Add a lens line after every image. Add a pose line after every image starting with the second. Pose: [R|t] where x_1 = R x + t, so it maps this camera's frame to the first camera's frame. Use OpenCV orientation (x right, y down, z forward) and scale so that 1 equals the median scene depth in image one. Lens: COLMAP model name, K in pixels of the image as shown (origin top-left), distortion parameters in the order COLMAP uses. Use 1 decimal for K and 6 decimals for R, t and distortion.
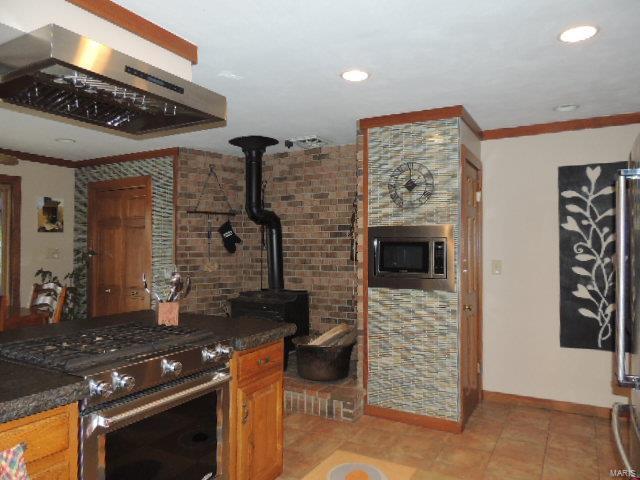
lens RADIAL K [[455.6, 0, 320.0], [0, 455.6, 240.0], [0, 0, 1]] dist [-0.004063, -0.000793]
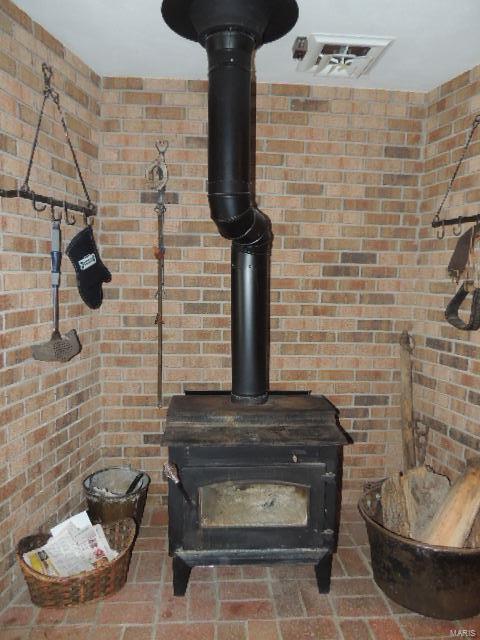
lens RADIAL K [[455.6, 0, 240.0], [0, 455.6, 320.0], [0, 0, 1]] dist [-0.004063, -0.000793]
pose [[0.838479, -0.036127, 0.543736, -0.327073], [-0.028112, 0.993604, 0.109369, -0.009670], [-0.544209, -0.106989, 0.832100, 0.623511]]
